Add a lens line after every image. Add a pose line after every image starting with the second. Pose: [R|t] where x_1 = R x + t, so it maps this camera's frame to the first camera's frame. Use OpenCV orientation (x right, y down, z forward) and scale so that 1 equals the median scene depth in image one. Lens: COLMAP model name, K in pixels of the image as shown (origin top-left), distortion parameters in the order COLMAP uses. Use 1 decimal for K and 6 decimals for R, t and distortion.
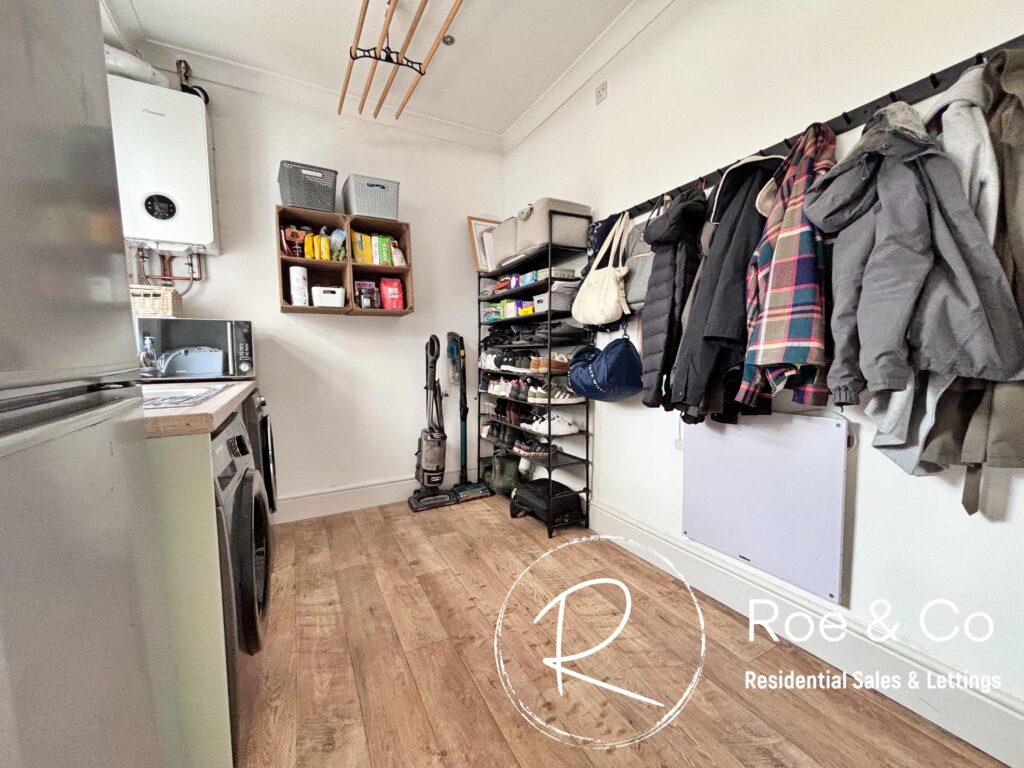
lens RADIAL K [[412.0, 0, 511.1], [0, 412.0, 388.4], [0, 0, 1]] dist [-0.001607, 0.000672]
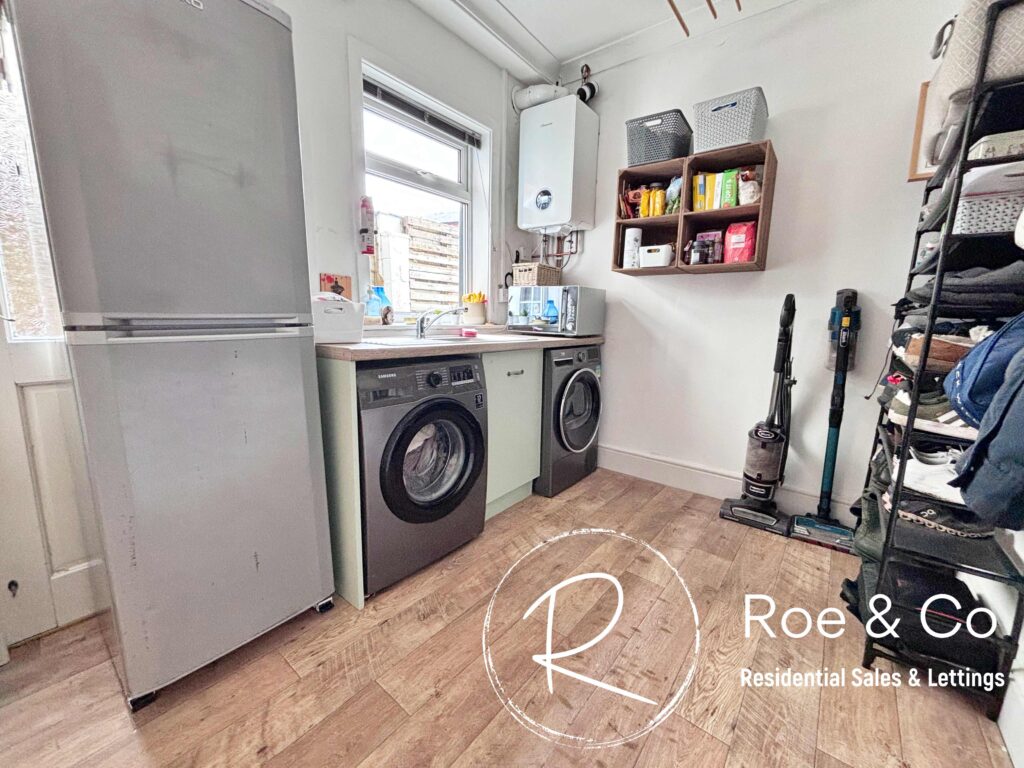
lens RADIAL K [[412.0, 0, 512.7], [0, 412.0, 388.2], [0, 0, 1]] dist [-0.001607, 0.000672]
pose [[0.390589, 0.183359, -0.902120, 0.324986], [-0.106591, 0.982379, 0.153522, -0.033983], [0.914373, 0.036194, 0.403251, 0.321793]]
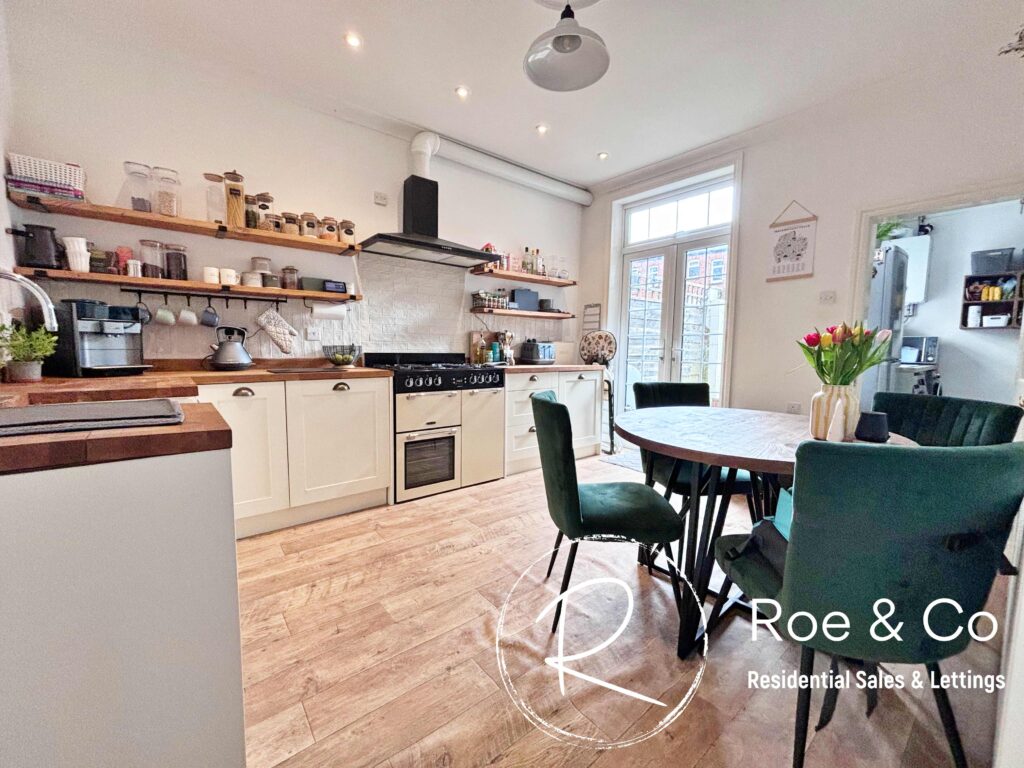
lens RADIAL K [[412.0, 0, 513.6], [0, 412.0, 386.3], [0, 0, 1]] dist [-0.001607, 0.000672]
pose [[0.197710, 0.095002, -0.975646, 0.850662], [-0.107122, 0.991426, 0.074831, 0.135898], [0.974390, 0.089718, 0.206192, -1.275745]]
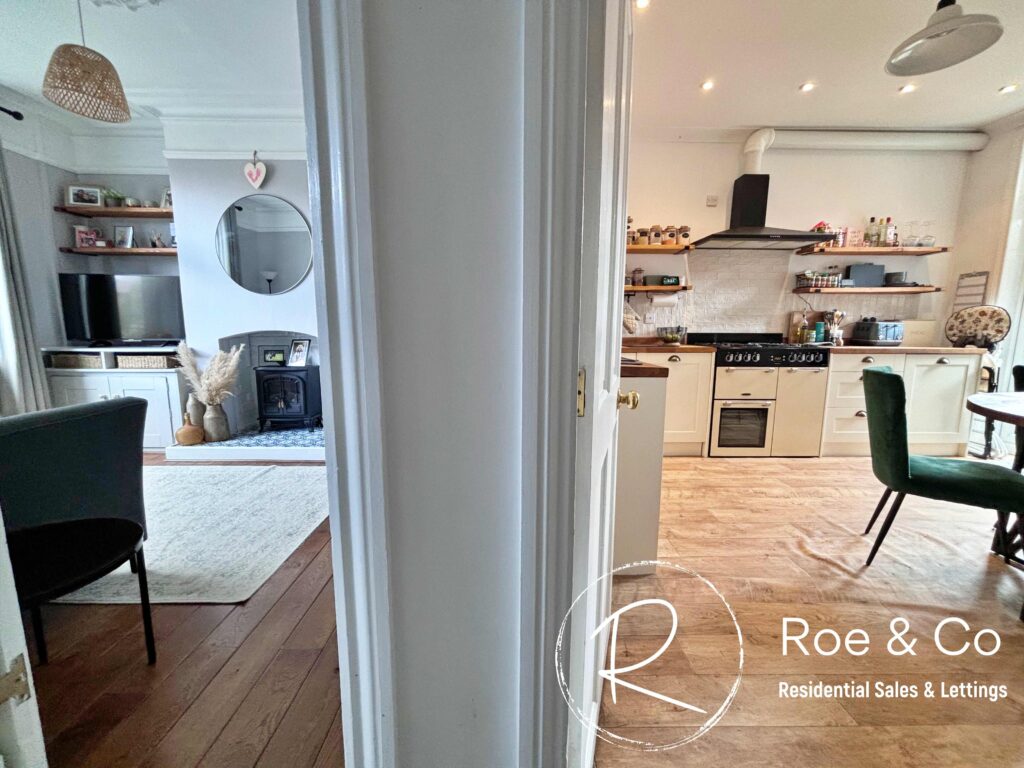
lens RADIAL K [[412.0, 0, 511.1], [0, 412.0, 384.1], [0, 0, 1]] dist [-0.001607, 0.000672]
pose [[-0.452337, 0.123136, -0.883305, 1.206967], [-0.088254, 0.979381, 0.181724, 0.143686], [0.887469, 0.160156, -0.432143, -1.360048]]
